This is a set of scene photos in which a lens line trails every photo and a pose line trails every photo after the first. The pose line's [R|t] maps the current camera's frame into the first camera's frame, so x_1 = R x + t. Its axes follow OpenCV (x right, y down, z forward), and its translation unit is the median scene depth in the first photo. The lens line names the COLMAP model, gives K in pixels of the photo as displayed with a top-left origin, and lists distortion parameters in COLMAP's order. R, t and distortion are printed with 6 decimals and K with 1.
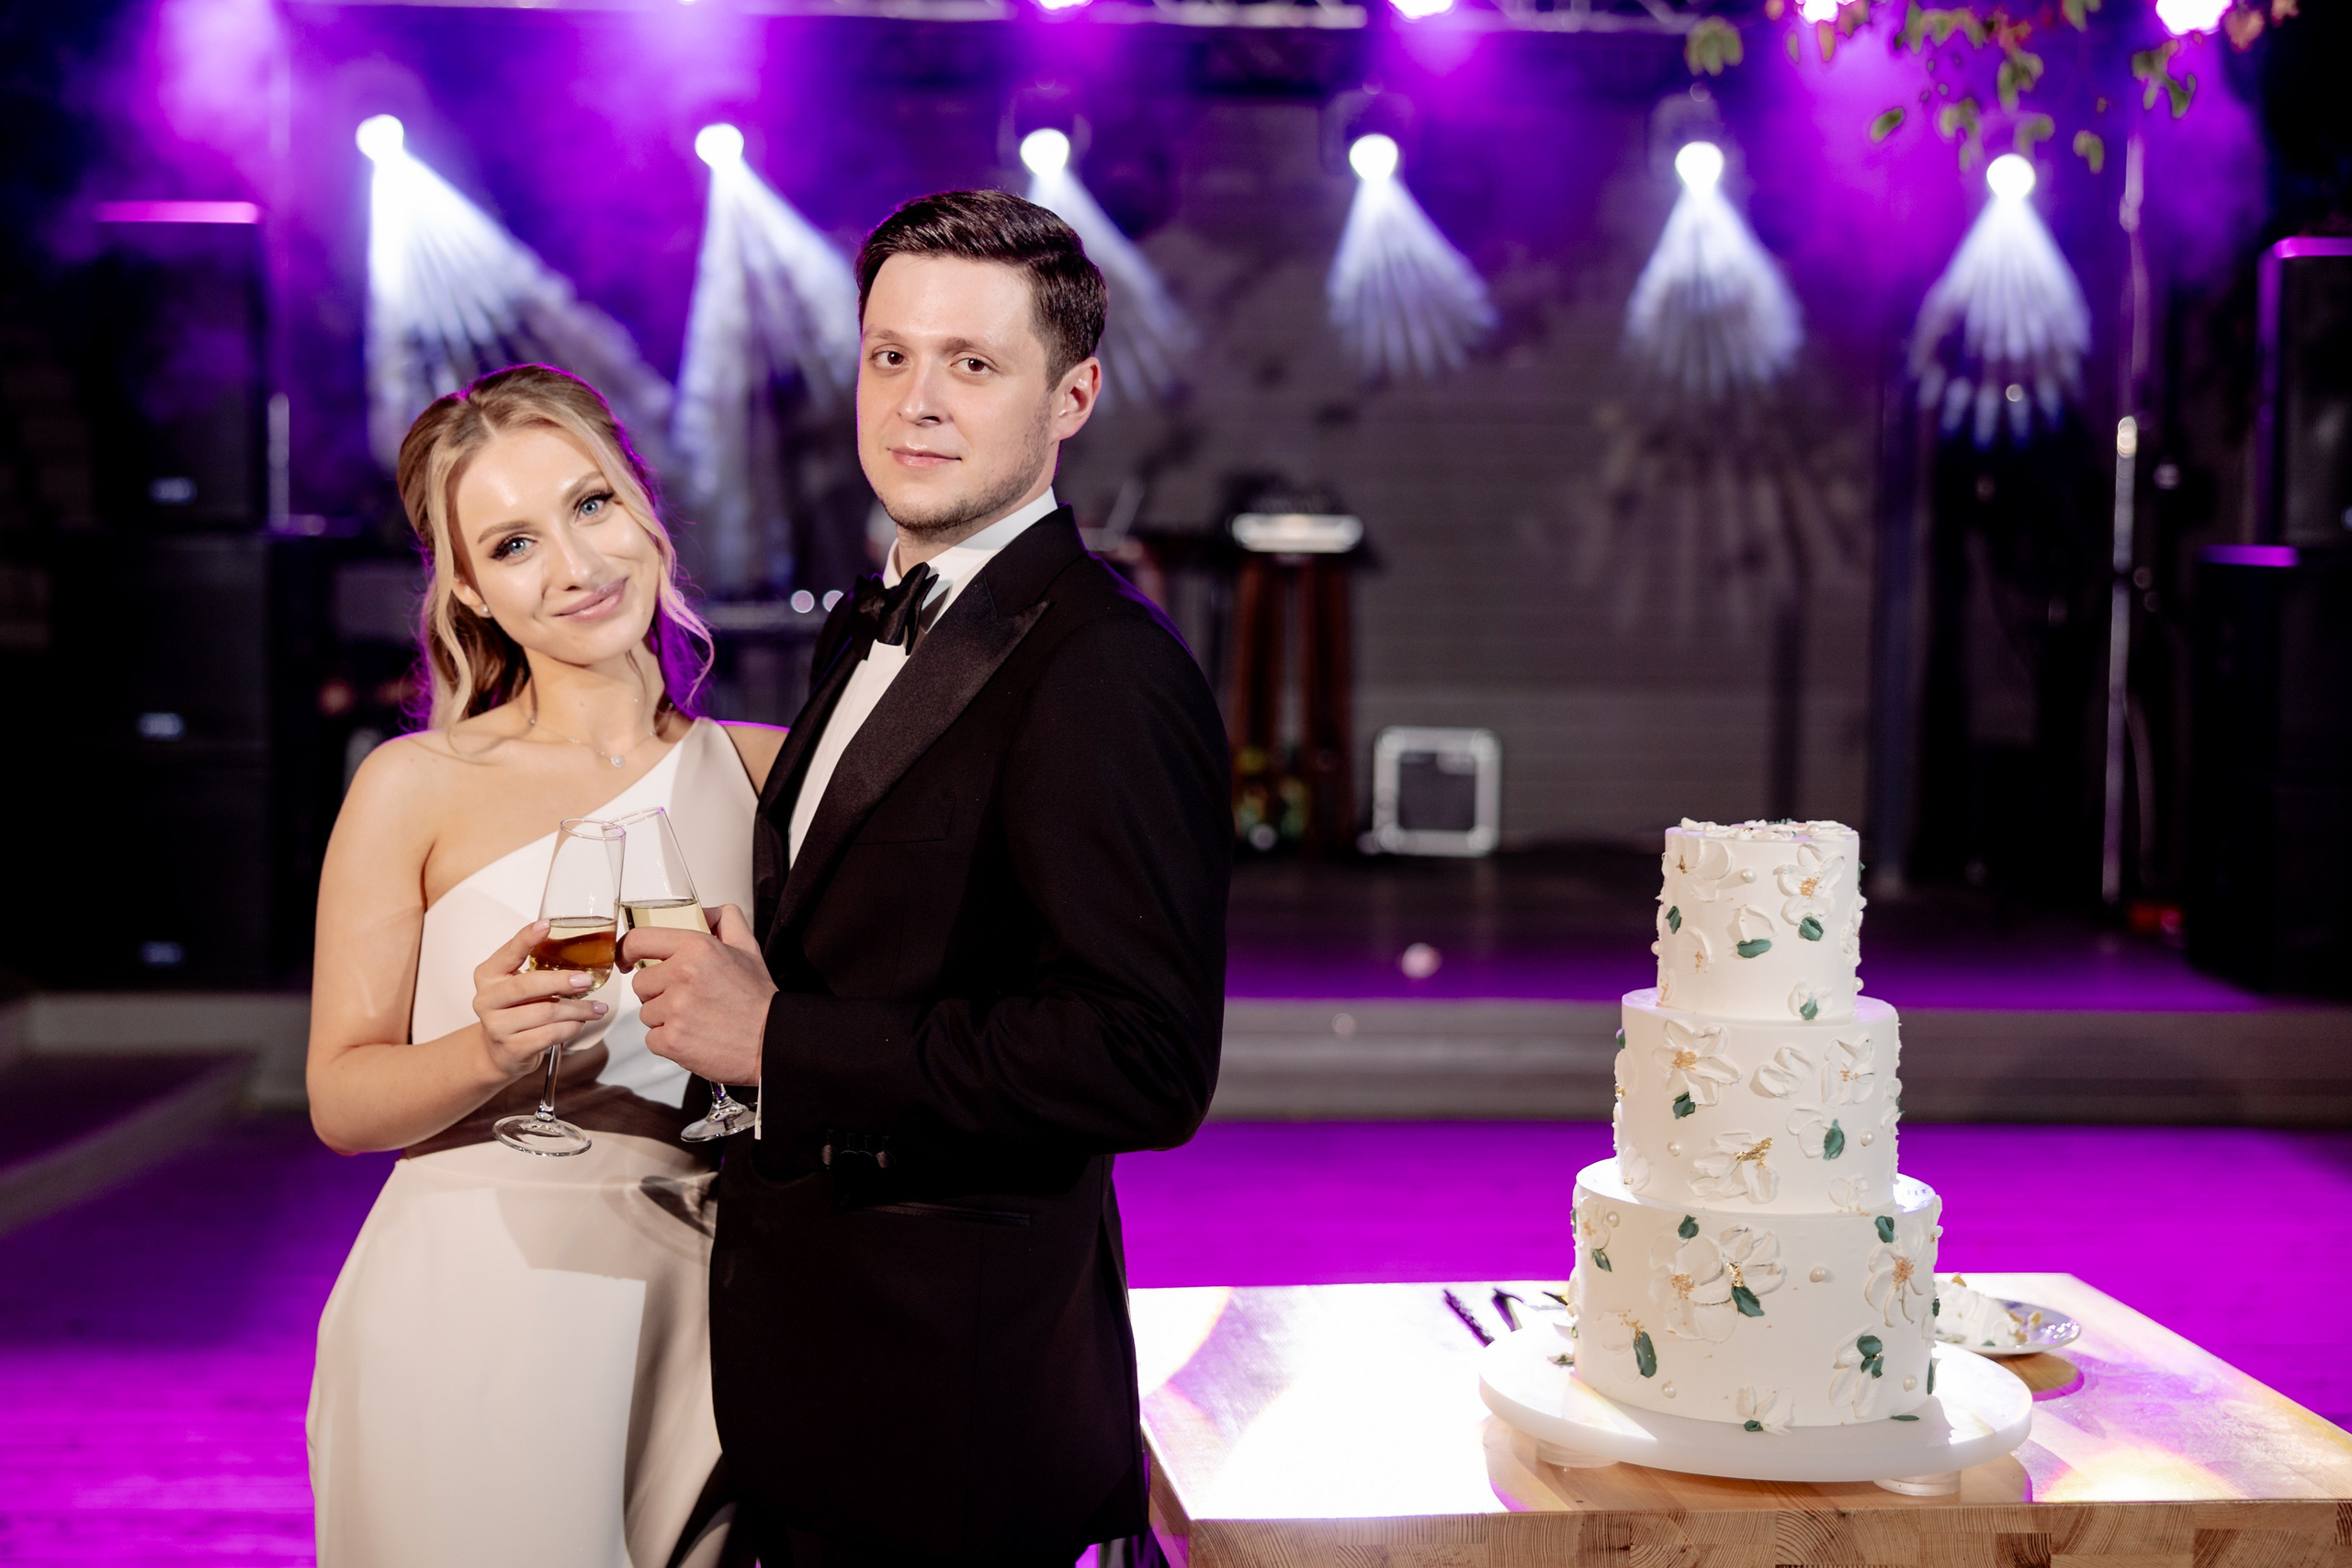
lens RADIAL K [[3199.9, 0, 1036.8], [0, 3199.9, 692.4], [0, 0, 1]] dist [-0.000834, 0.030669]
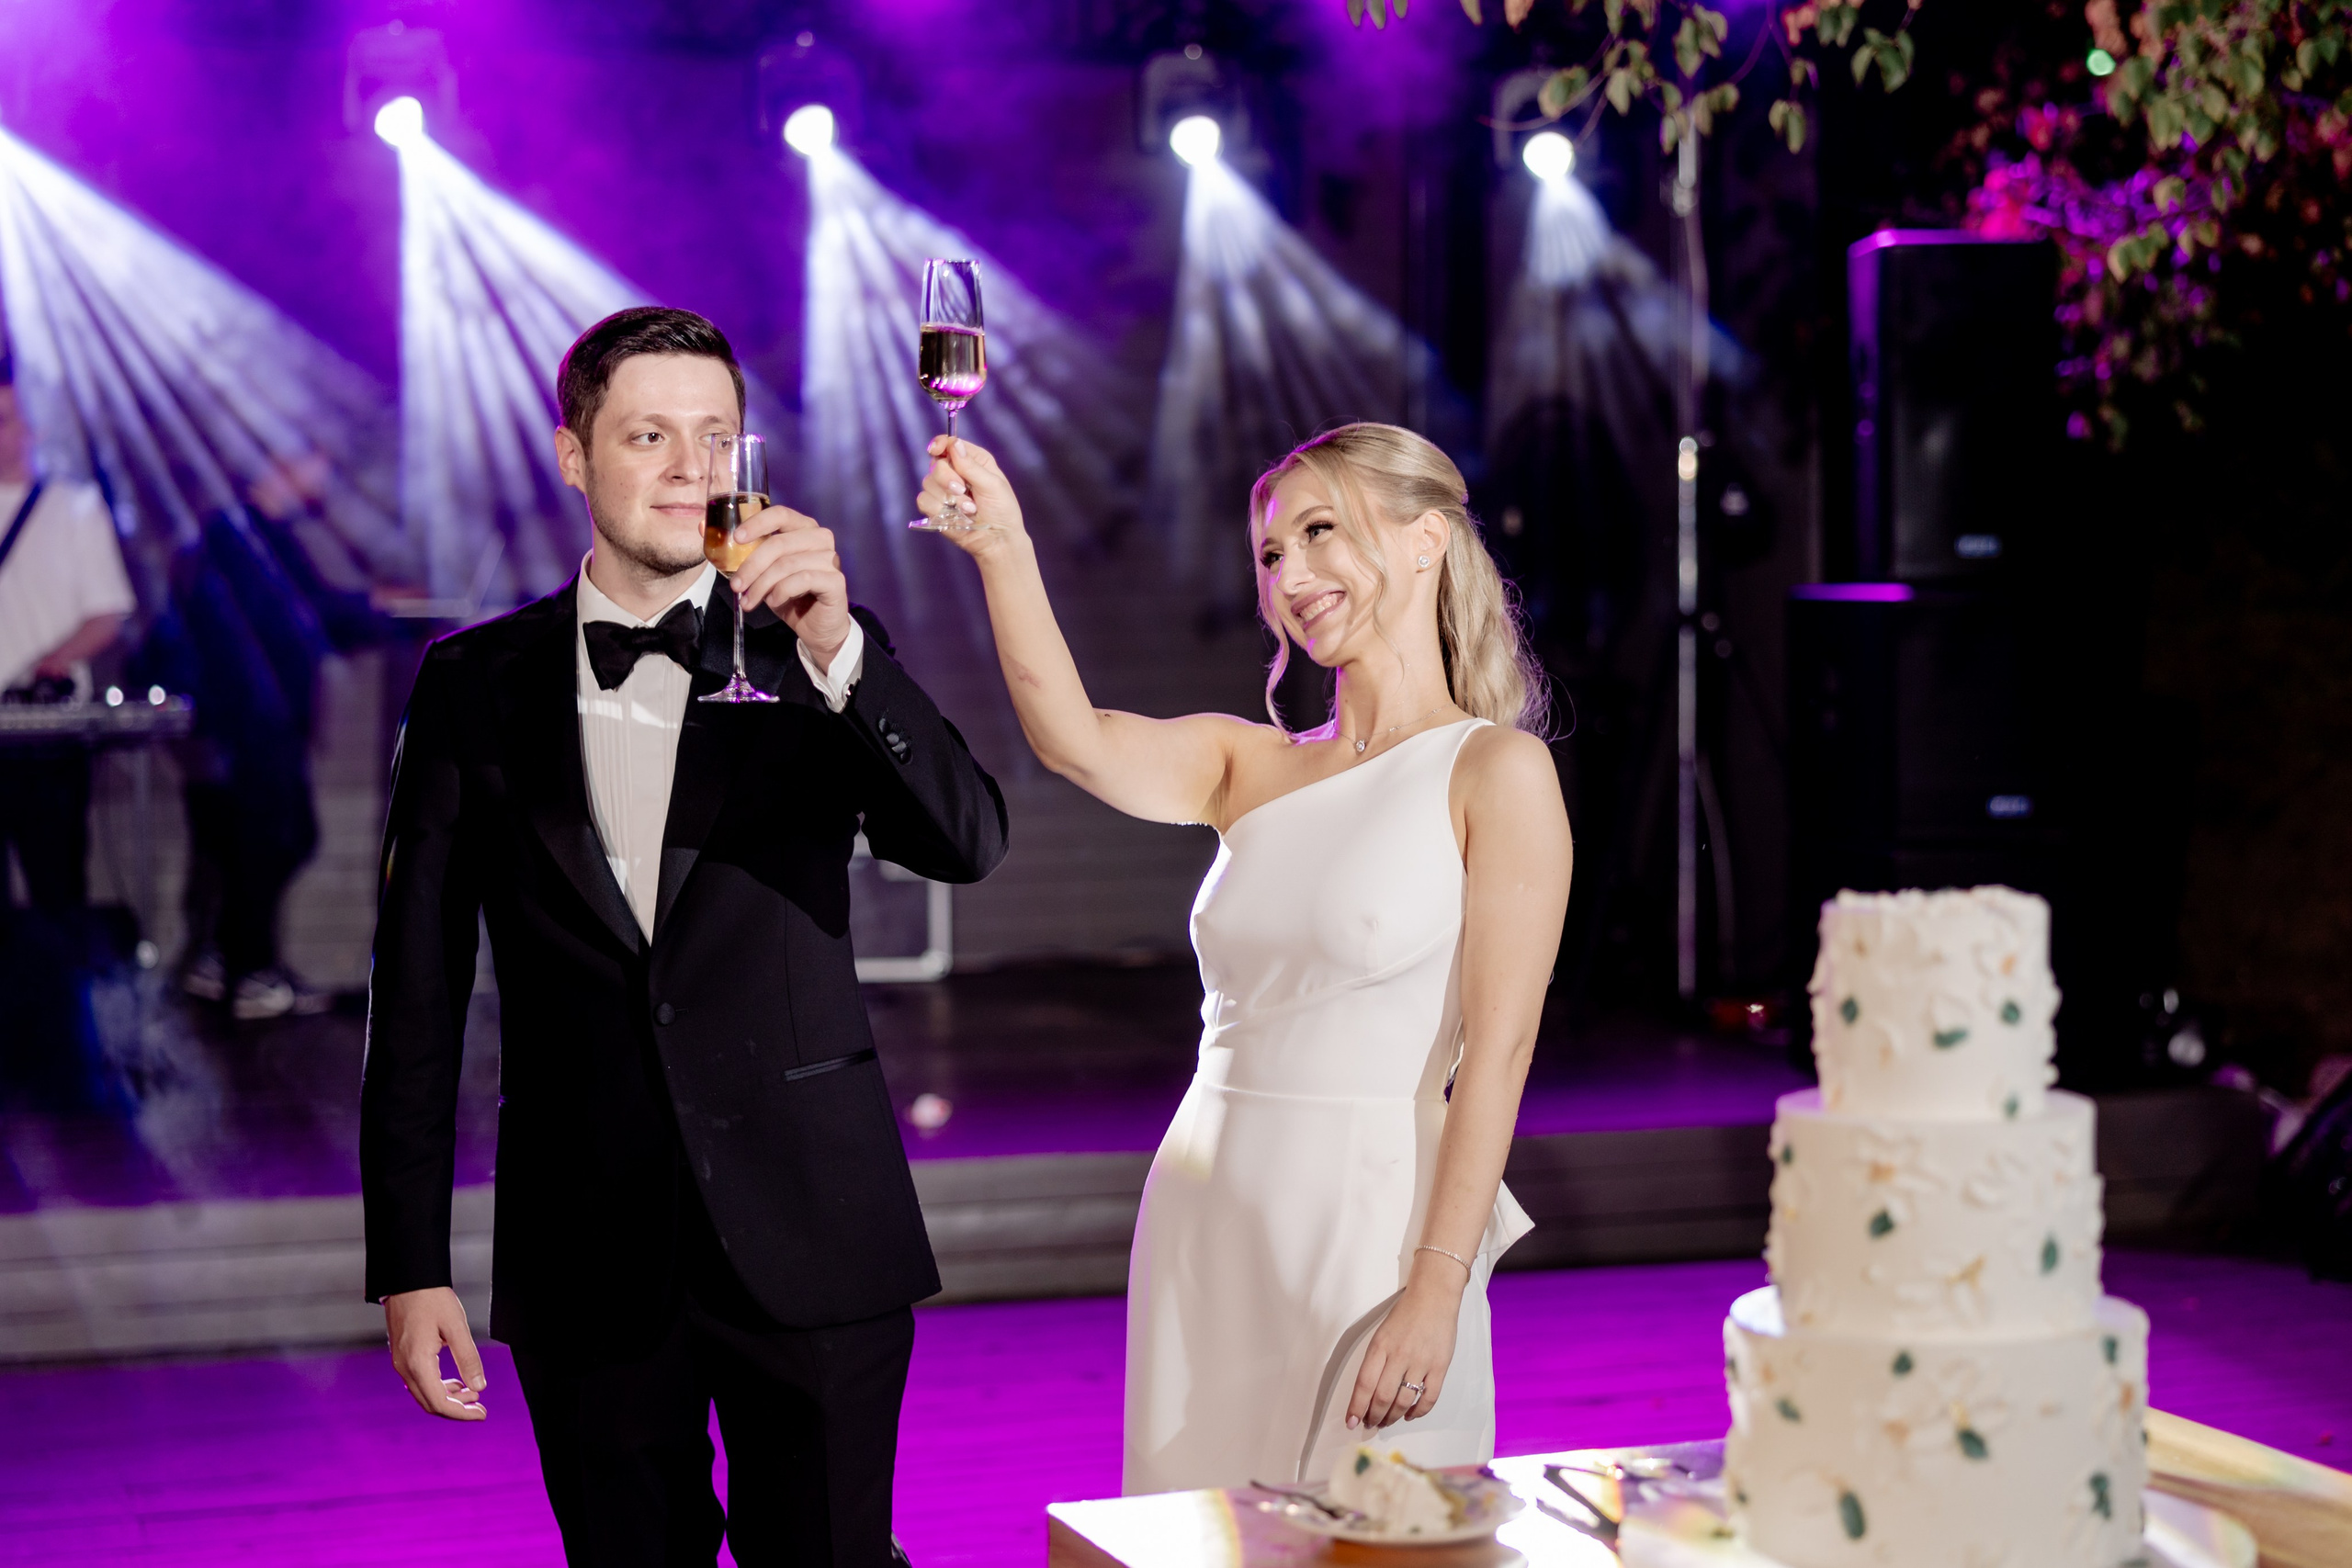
lens RADIAL K [[3965.6, 0, 1195.1], [0, 3965.6, 783.0], [0, 0, 1]] dist [-0.017711, 0.147509]
pose [[0.969899, -0.034365, 0.241071, -0.231003], [0.034825, 0.999391, 0.002356, 0.001183], [-0.241005, 0.006110, 0.970505, 0.006632]]
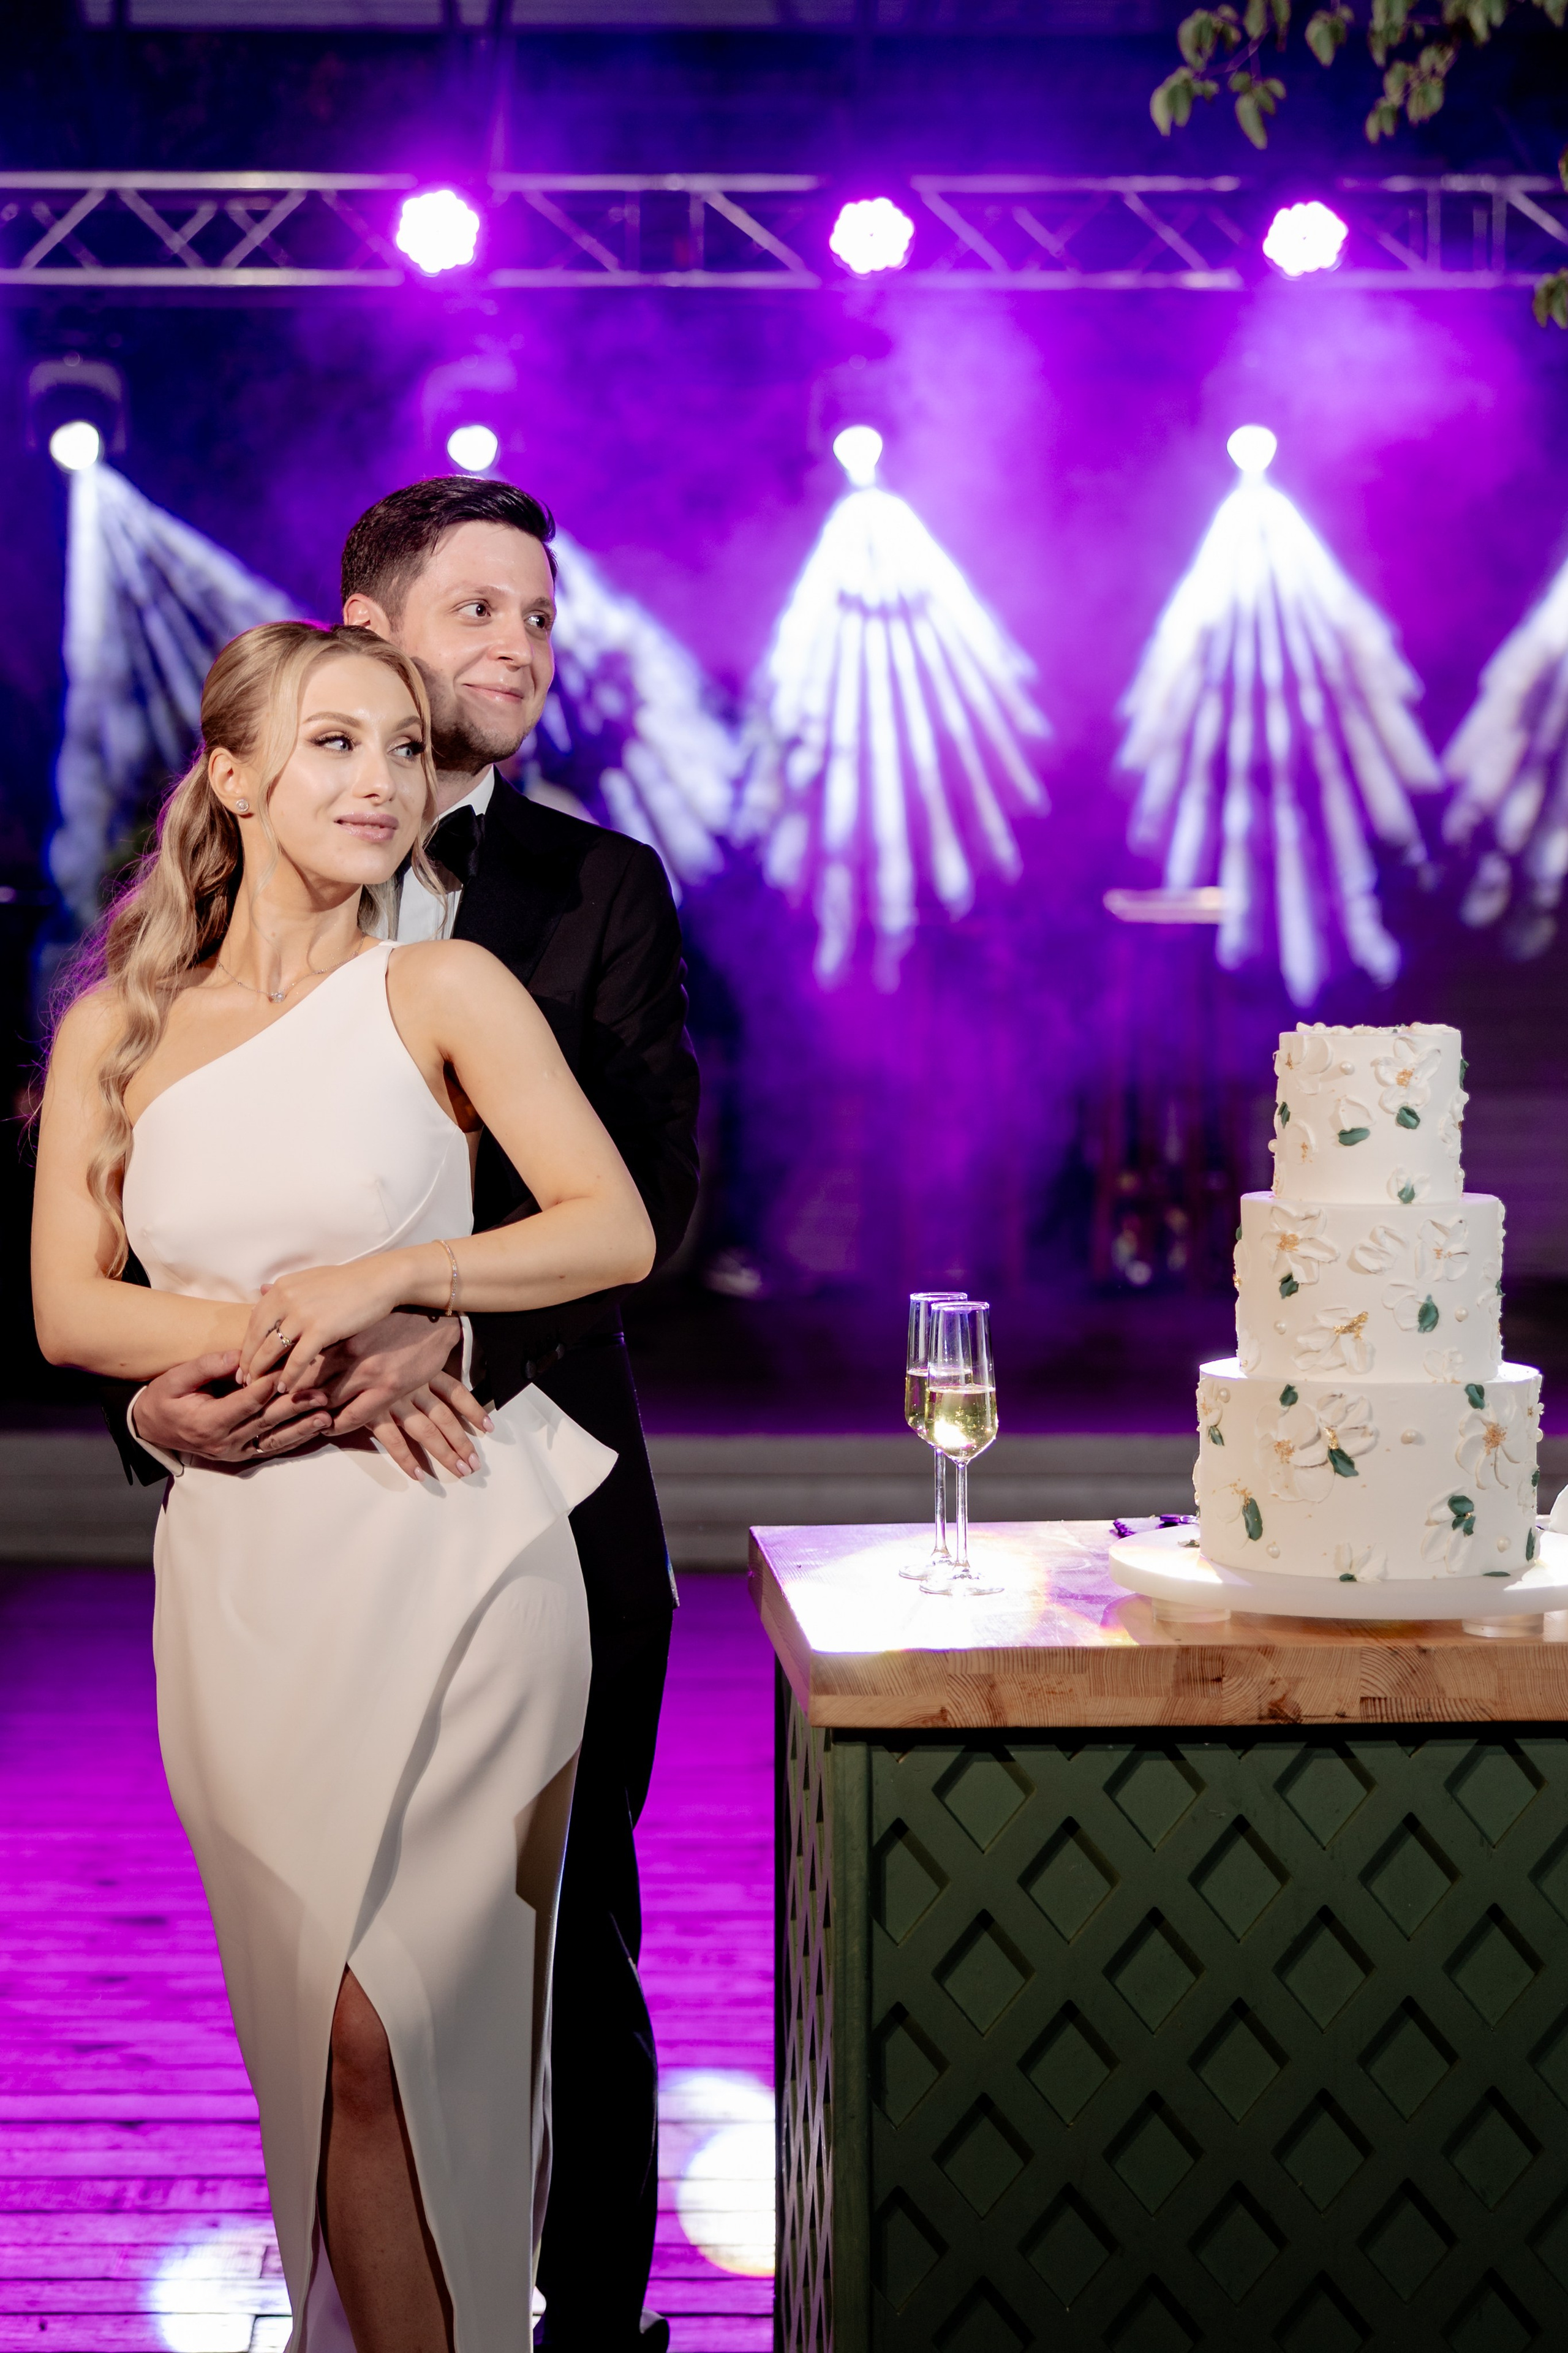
lens RADIAL K [[4075.3, 0, 678.2], [0, 4075.3, 1186.0], [0, 0, 1]] dist [0.013756, 0.019478]
pose [[0.998235, -0.009446, -0.058625, 0.079769], [0.009851, 0.999929, 0.006632, 0.085189], [0.058558, -0.007198, 0.998258, -0.360543]]
